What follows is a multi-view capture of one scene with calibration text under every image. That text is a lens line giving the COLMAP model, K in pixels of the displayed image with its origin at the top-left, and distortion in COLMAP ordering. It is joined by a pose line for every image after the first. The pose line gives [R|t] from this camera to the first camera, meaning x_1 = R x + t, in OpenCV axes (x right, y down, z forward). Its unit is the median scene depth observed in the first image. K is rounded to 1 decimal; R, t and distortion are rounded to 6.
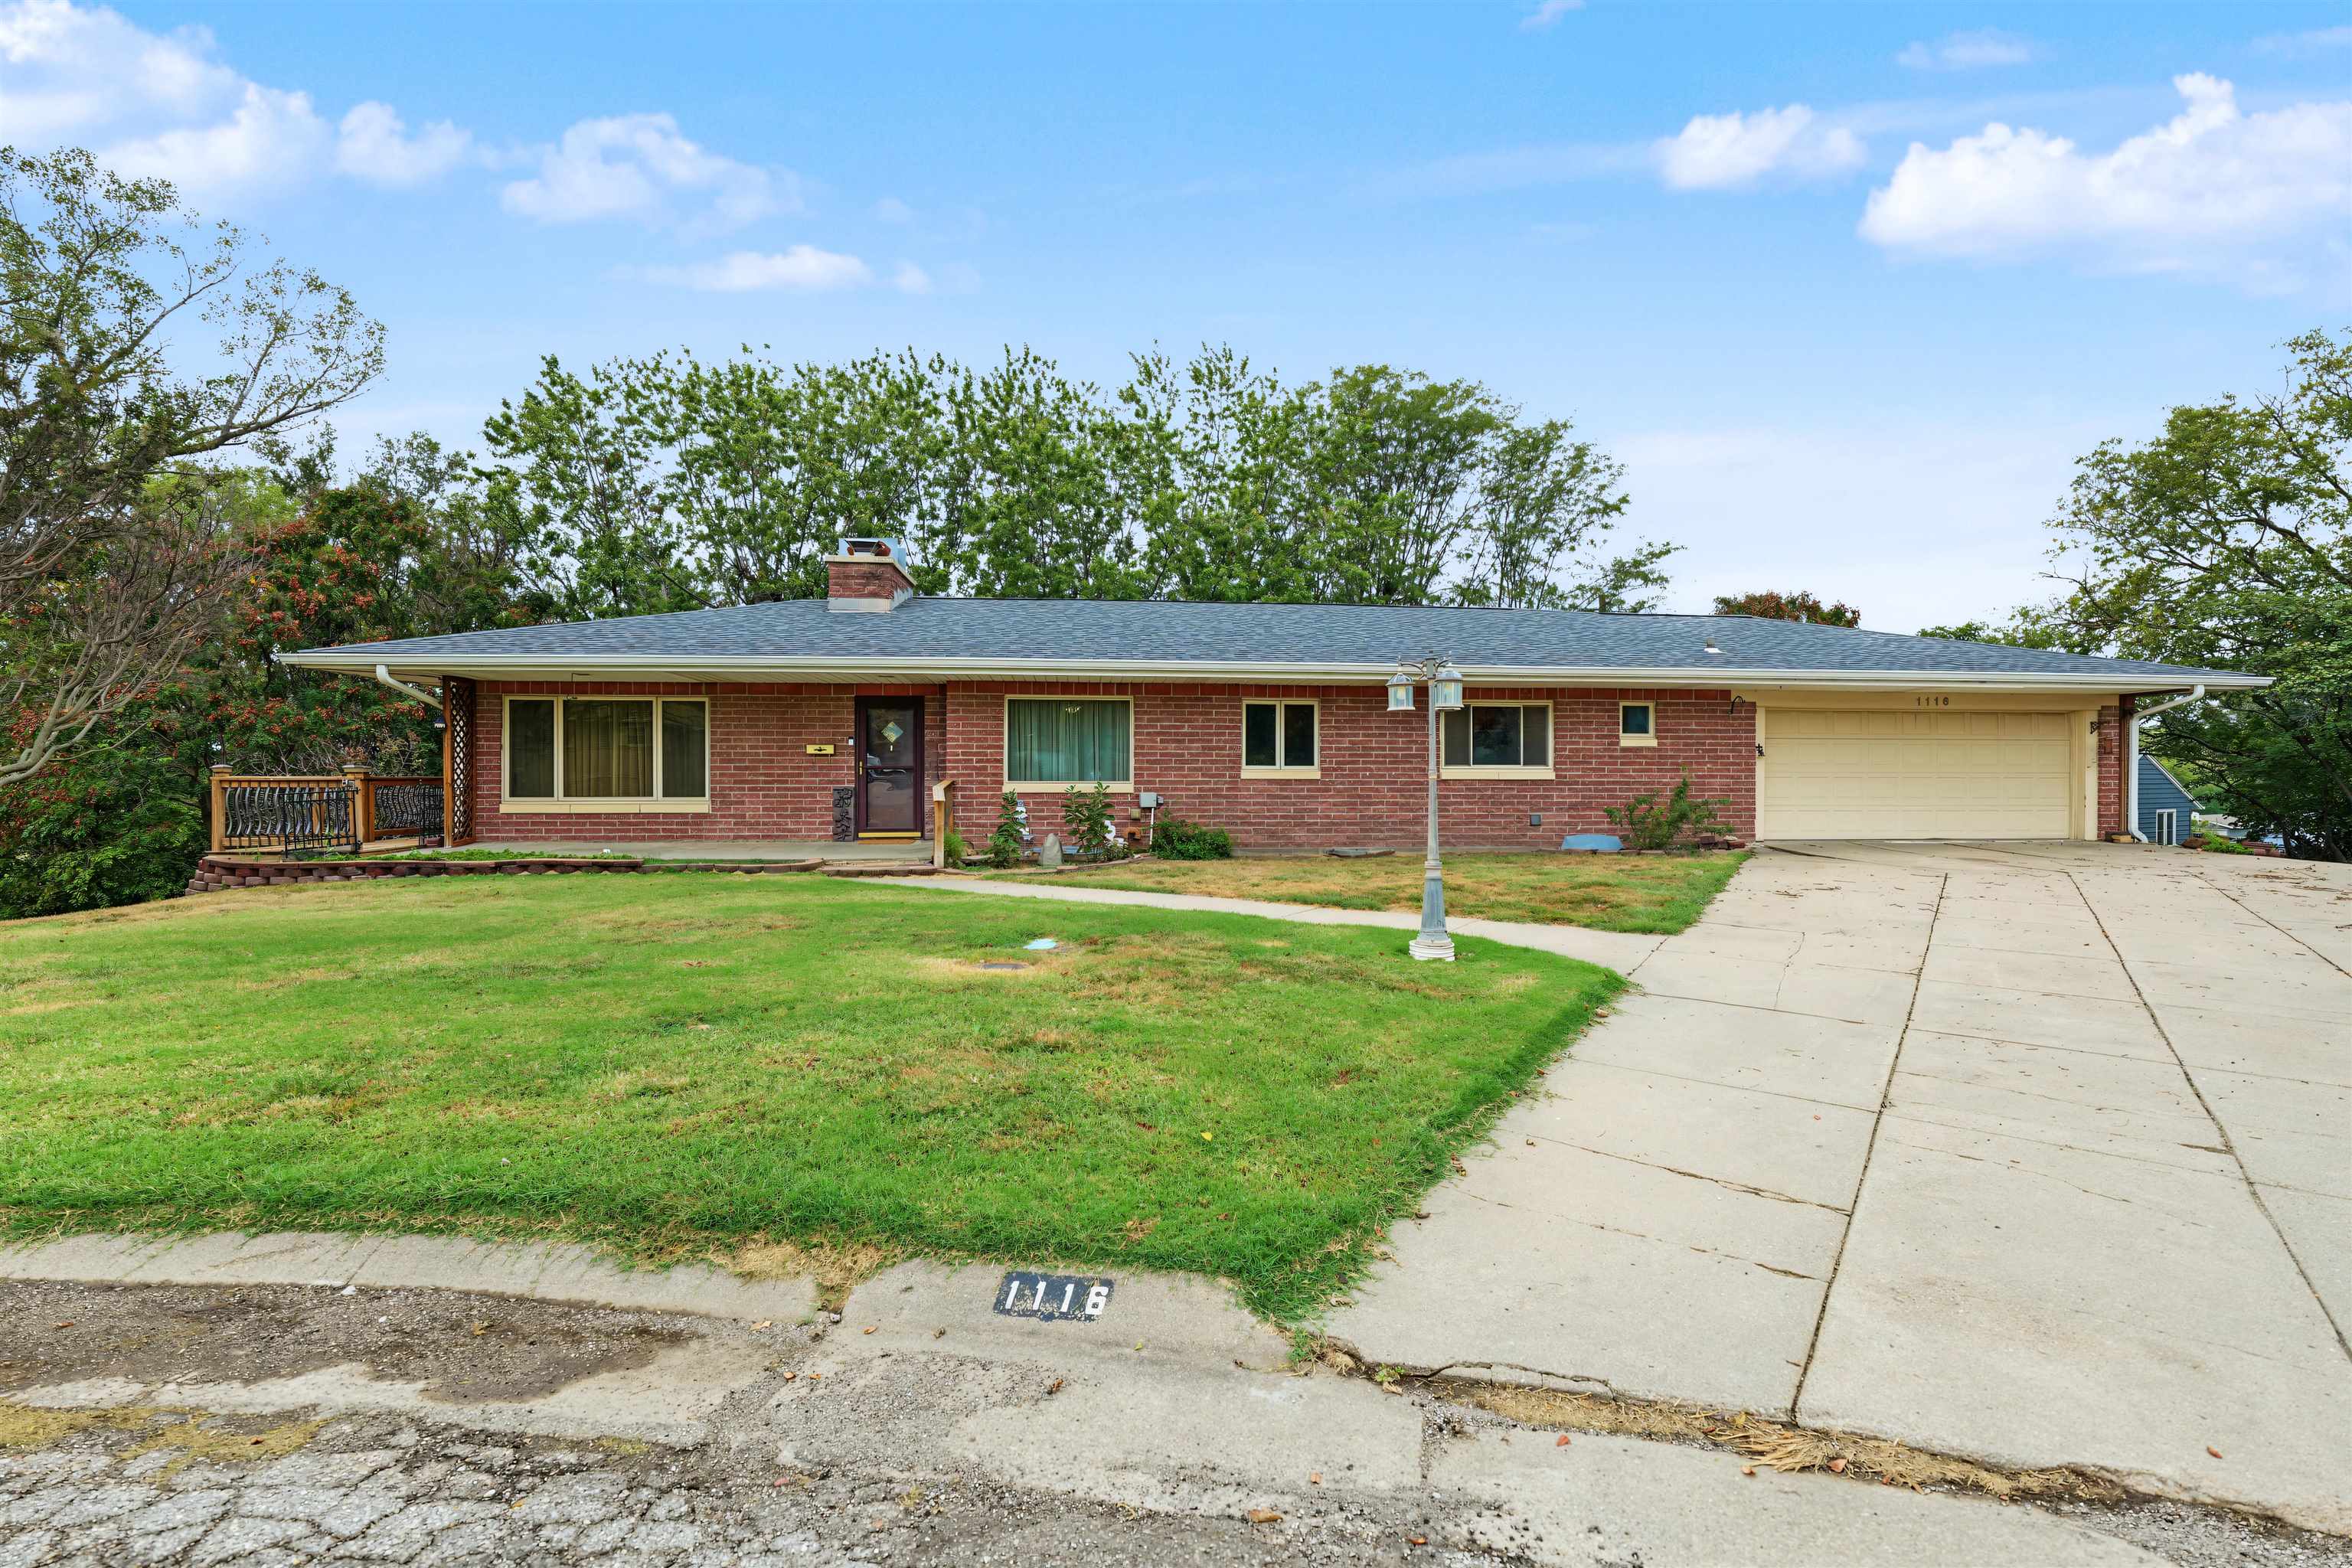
lens RADIAL K [[1004.8, 0, 1176.0], [0, 1004.8, 784.0], [0, 0, 1]] dist [-0.001778, -0.000381]
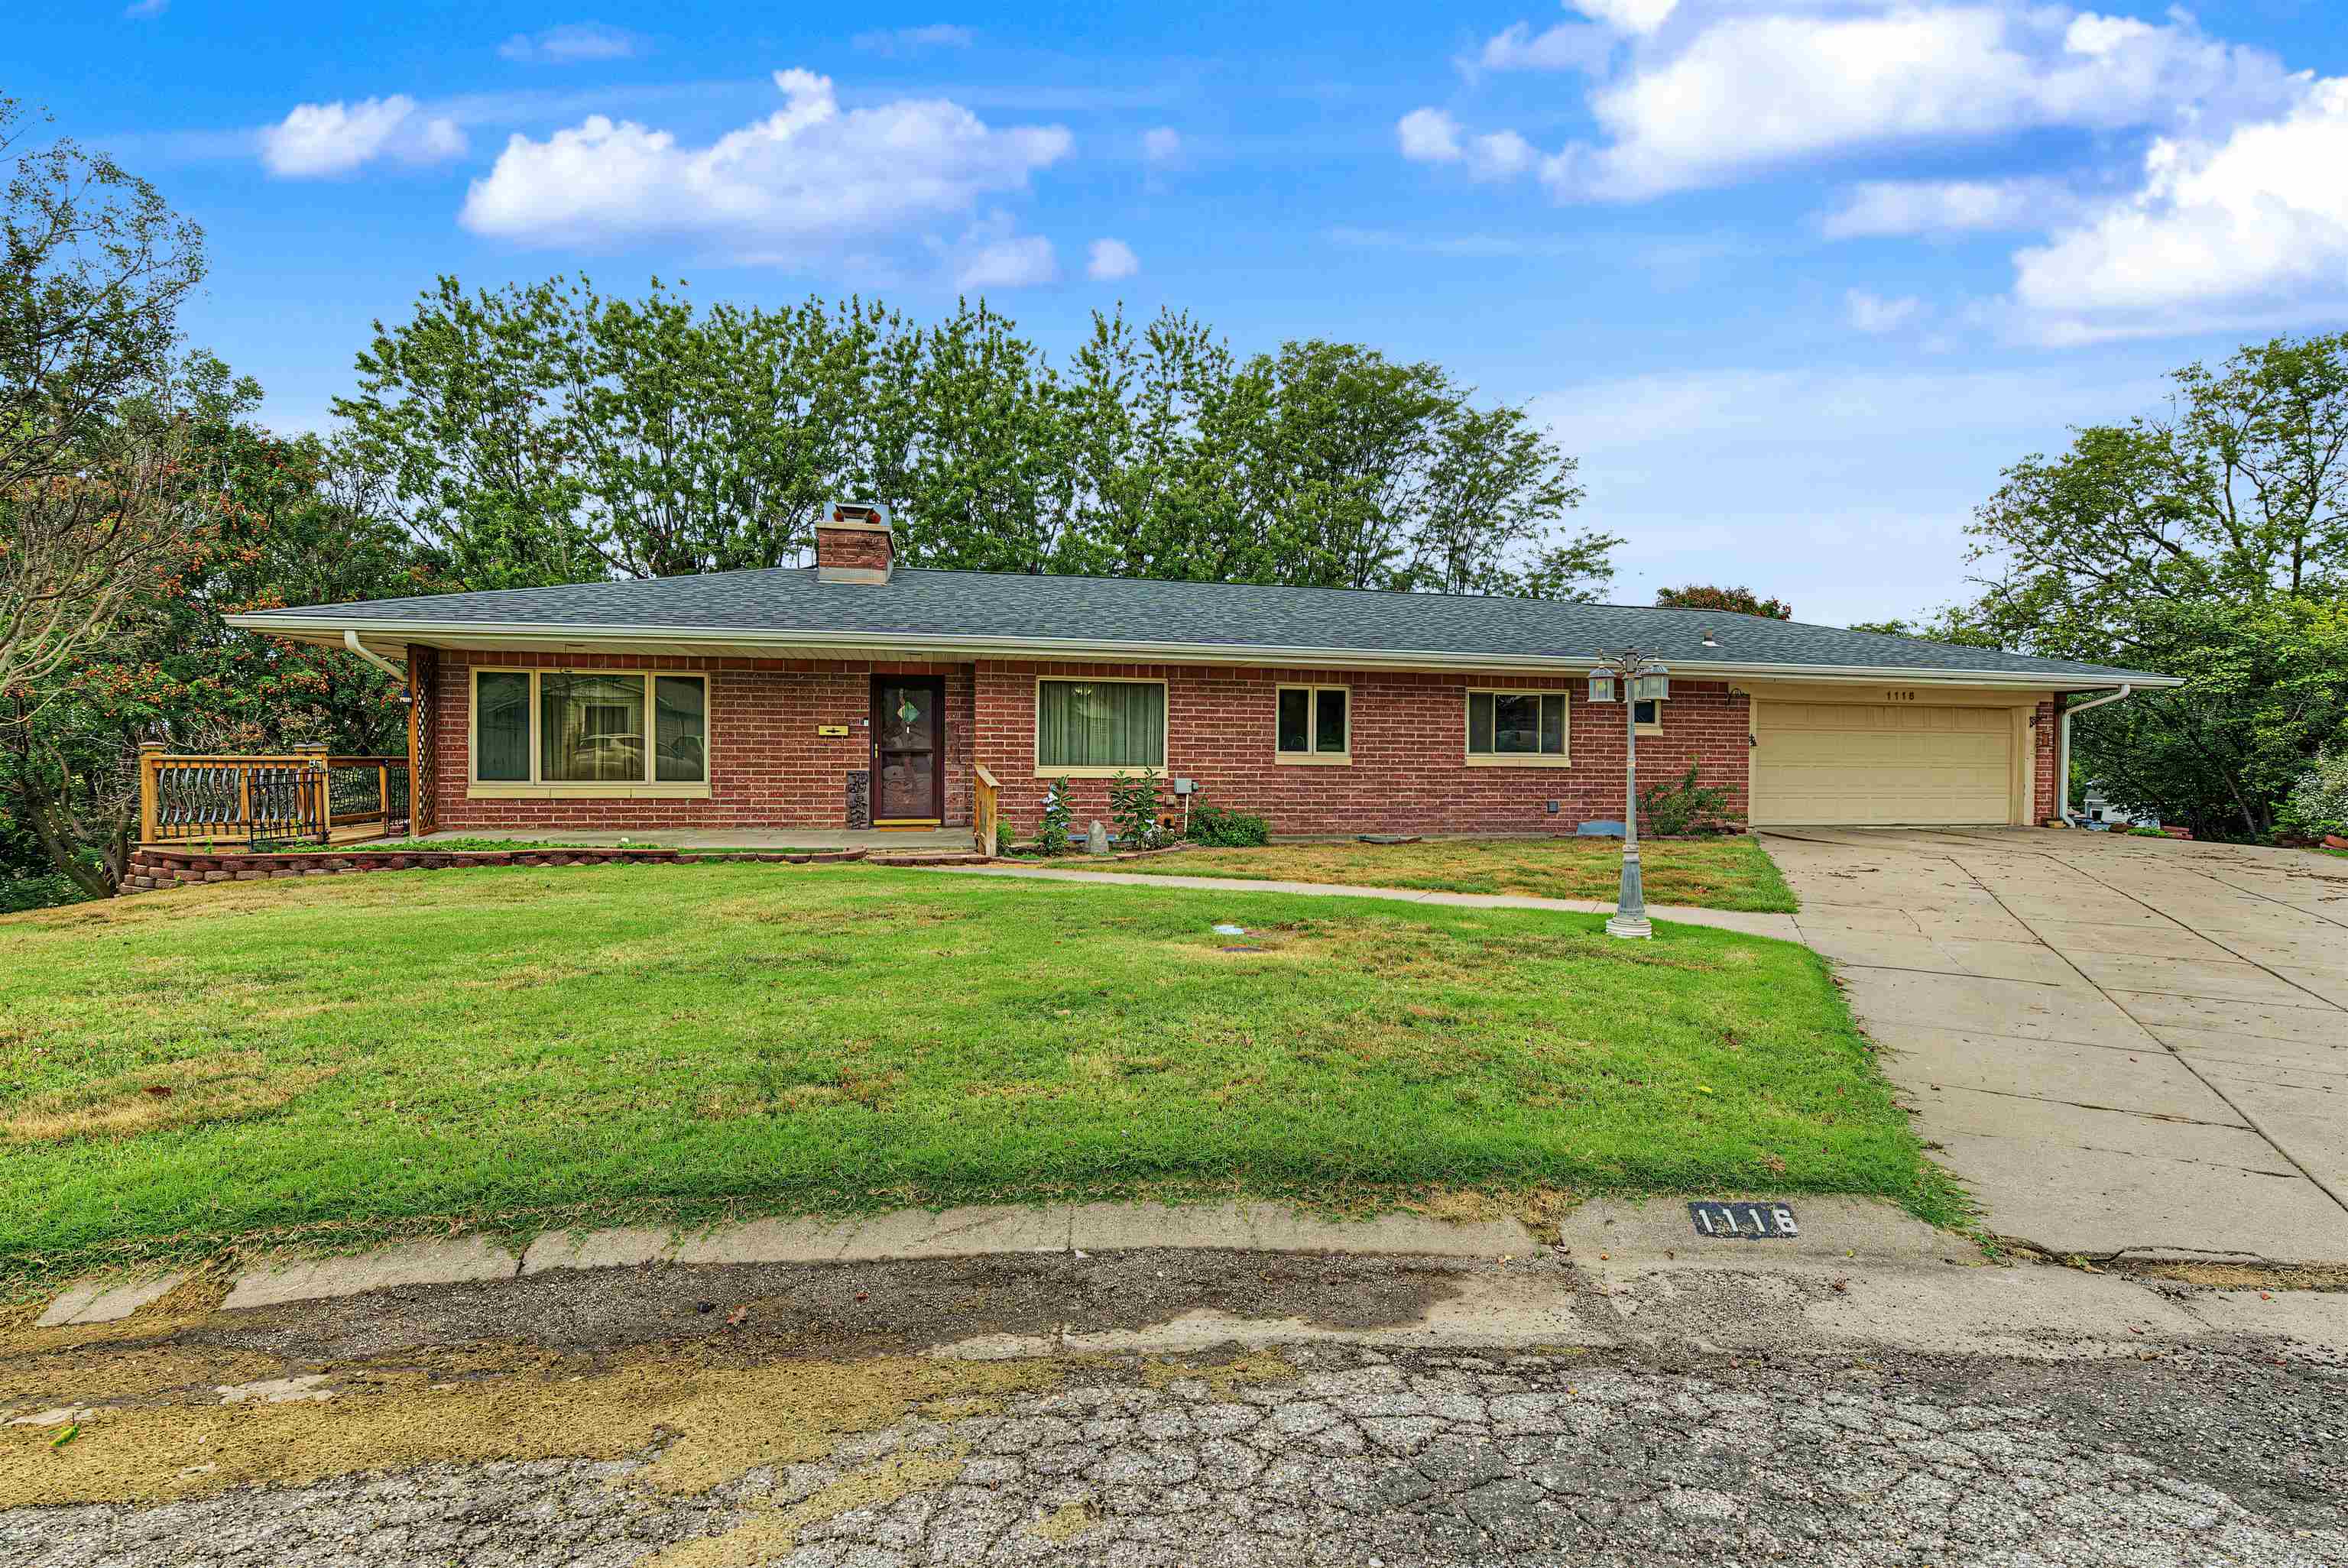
lens RADIAL K [[1060.7, 0, 1174.0], [0, 1060.7, 784.0], [0, 0, 1]] dist [0.000024, 0.000074]
pose [[0.991422, 0.003370, 0.130658, -0.170165], [-0.005244, 0.999888, 0.013997, -0.000303], [-0.130596, -0.014562, 0.991329, -0.020088]]
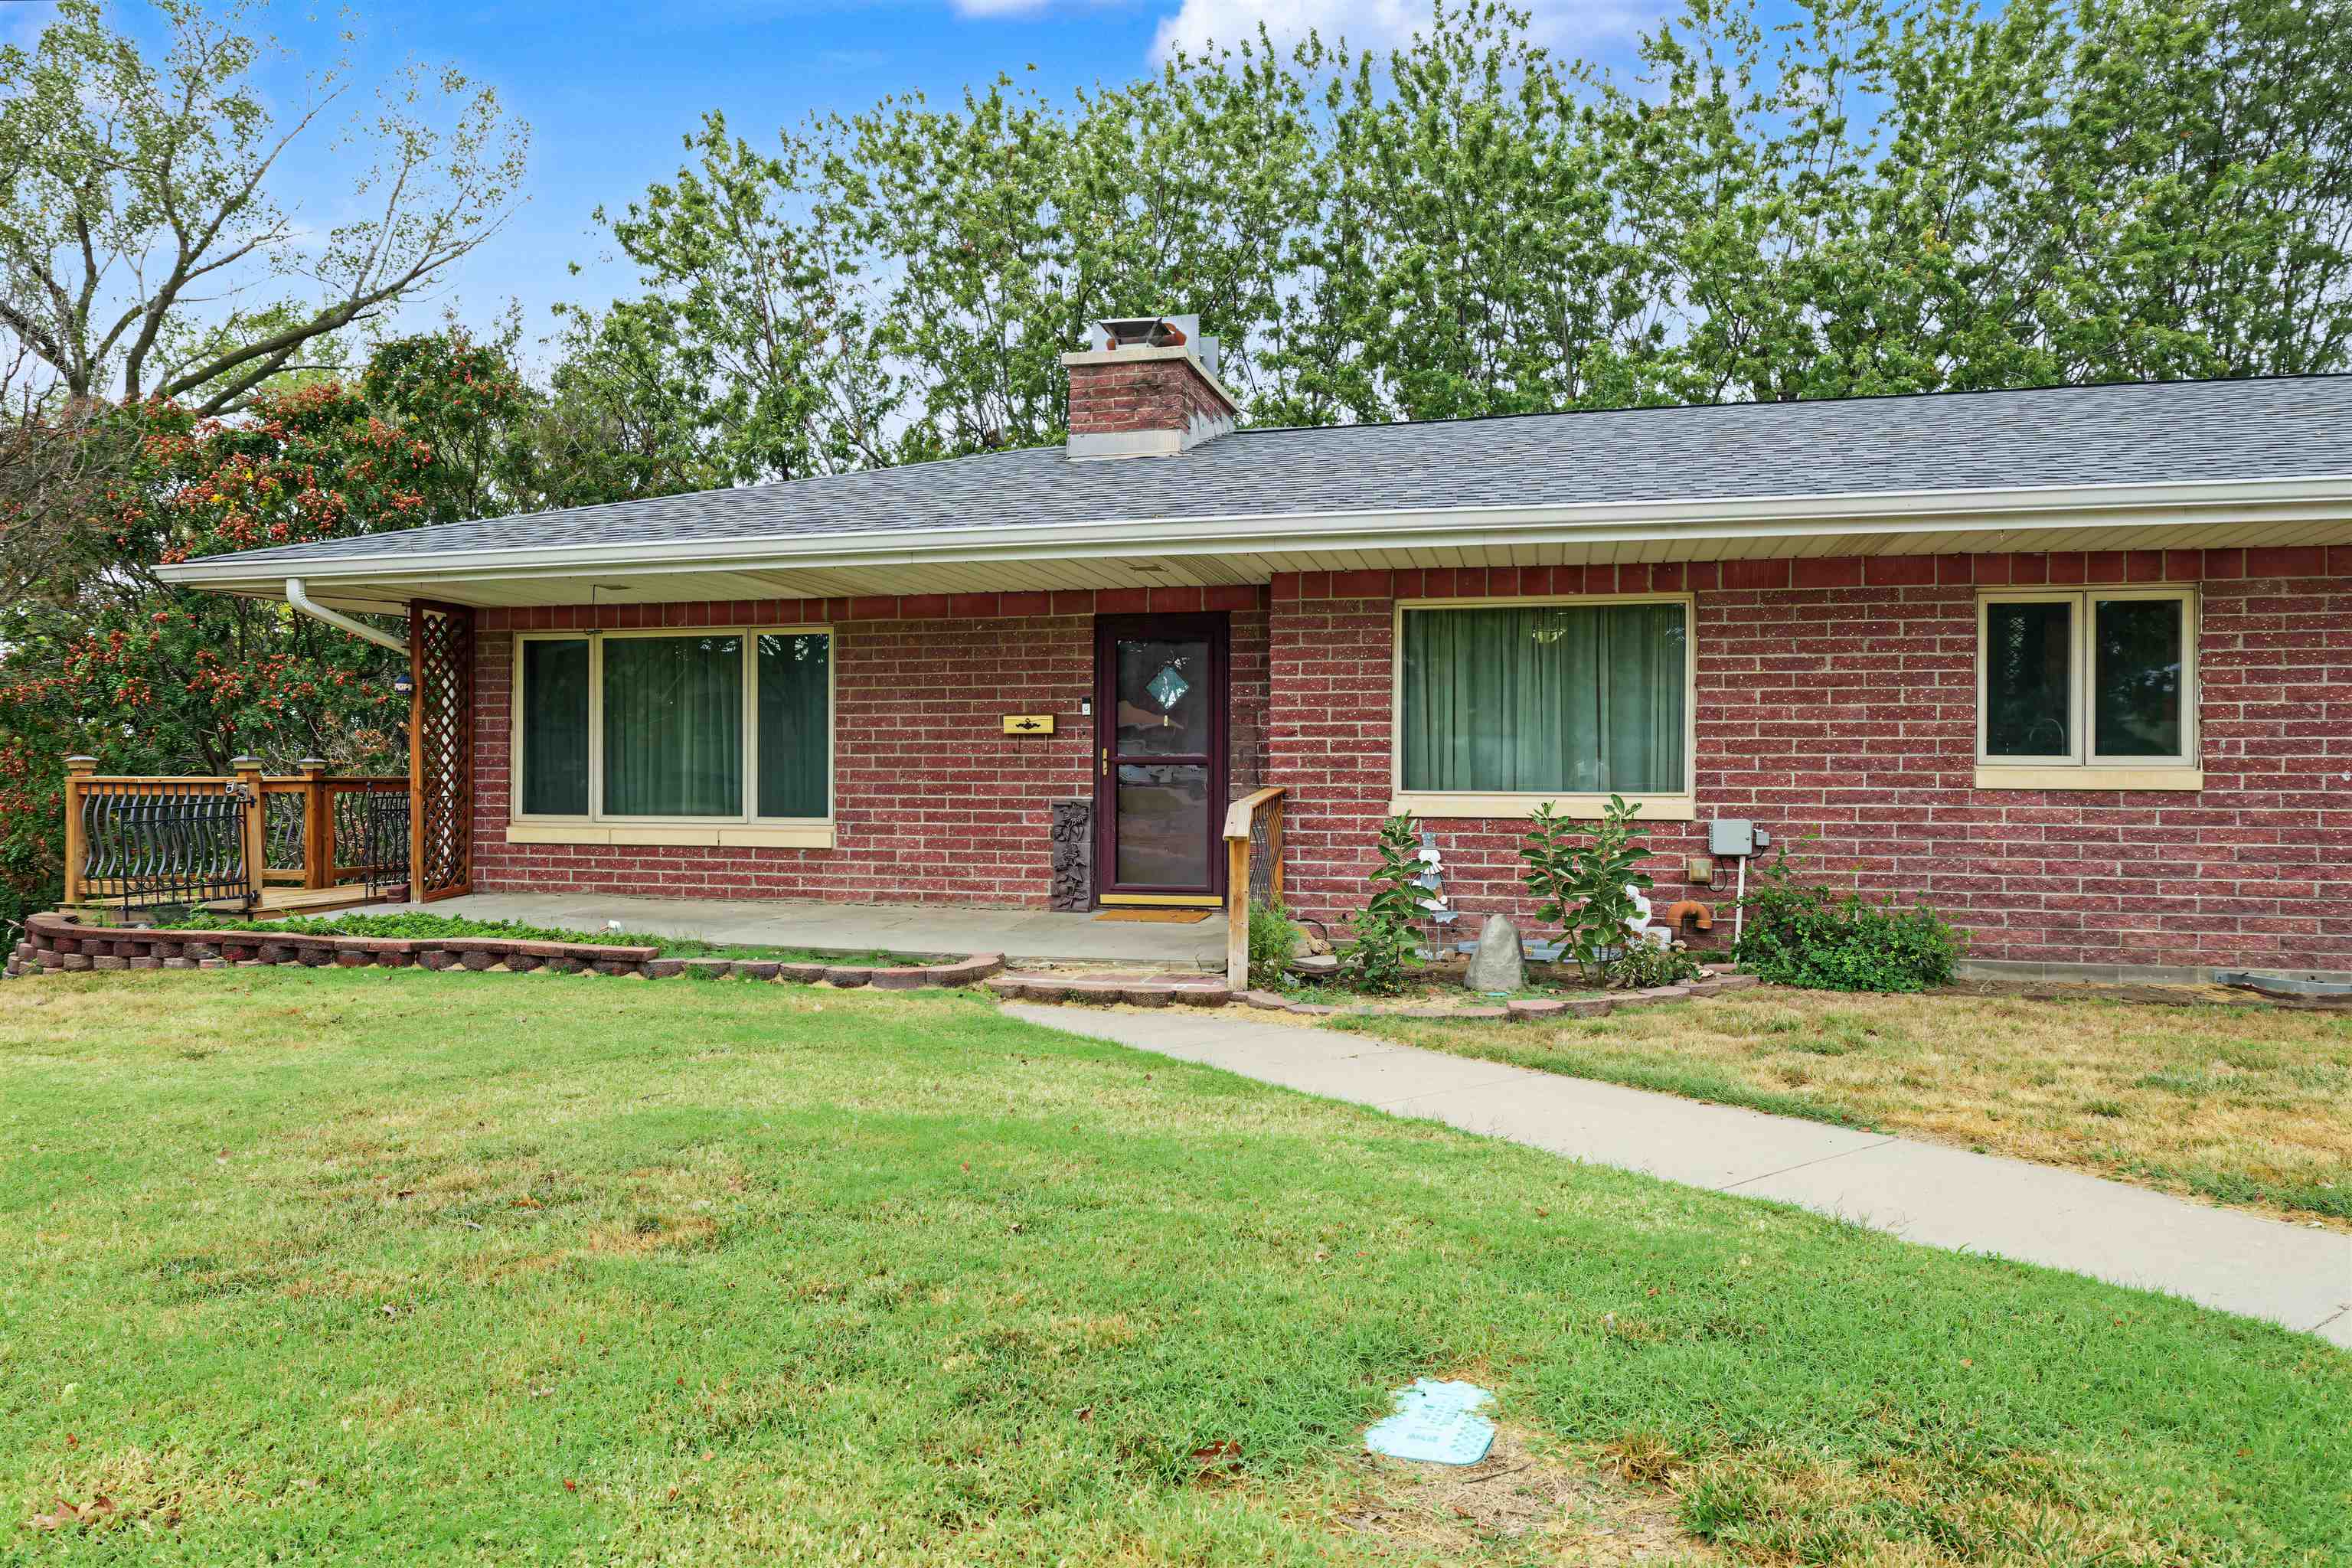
lens RADIAL K [[1518.6, 0, 1176.0], [0, 1518.6, 784.0], [0, 0, 1]] dist [-0.003063, -0.000329]
pose [[0.942679, 0.004277, -0.333673, -0.034614], [-0.005098, 0.999986, -0.001583, -0.004300], [0.333661, 0.003193, 0.942688, 0.318454]]
